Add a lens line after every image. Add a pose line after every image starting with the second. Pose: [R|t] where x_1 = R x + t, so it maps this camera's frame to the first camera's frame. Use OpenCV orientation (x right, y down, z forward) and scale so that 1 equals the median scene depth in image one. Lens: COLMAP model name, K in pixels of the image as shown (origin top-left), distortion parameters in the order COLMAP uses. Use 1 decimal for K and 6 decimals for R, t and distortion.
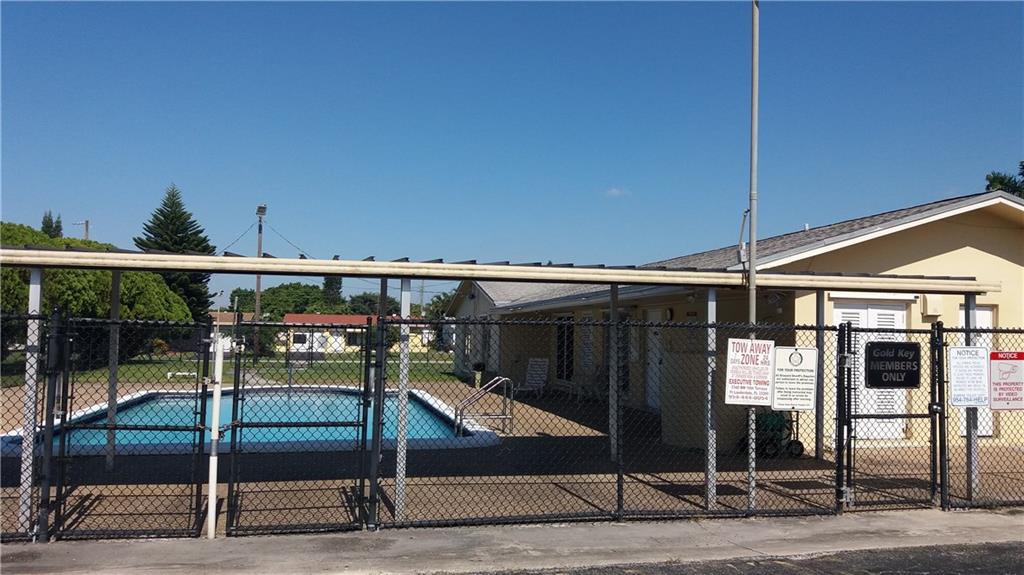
lens RADIAL K [[839.0, 0, 512.0], [0, 839.0, 287.5], [0, 0, 1]] dist [-0.003527, -0.004936]
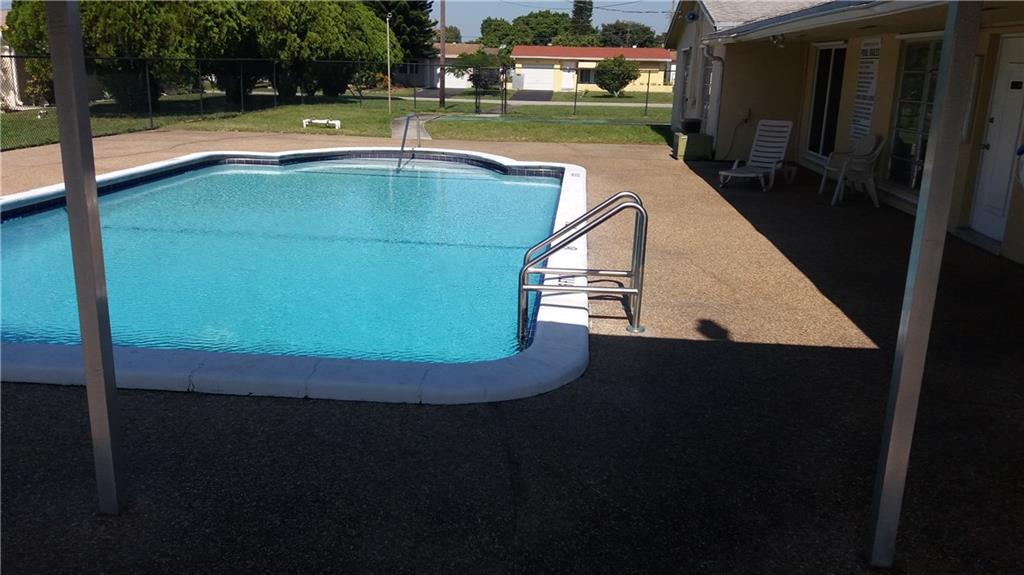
lens RADIAL K [[839.0, 0, 512.0], [0, 839.0, 287.5], [0, 0, 1]] dist [-0.003527, -0.004936]
pose [[0.950115, 0.087378, -0.299409, 0.017500], [0.008539, 0.952310, 0.305012, 0.005741], [0.311782, -0.292353, 0.904058, 0.148047]]
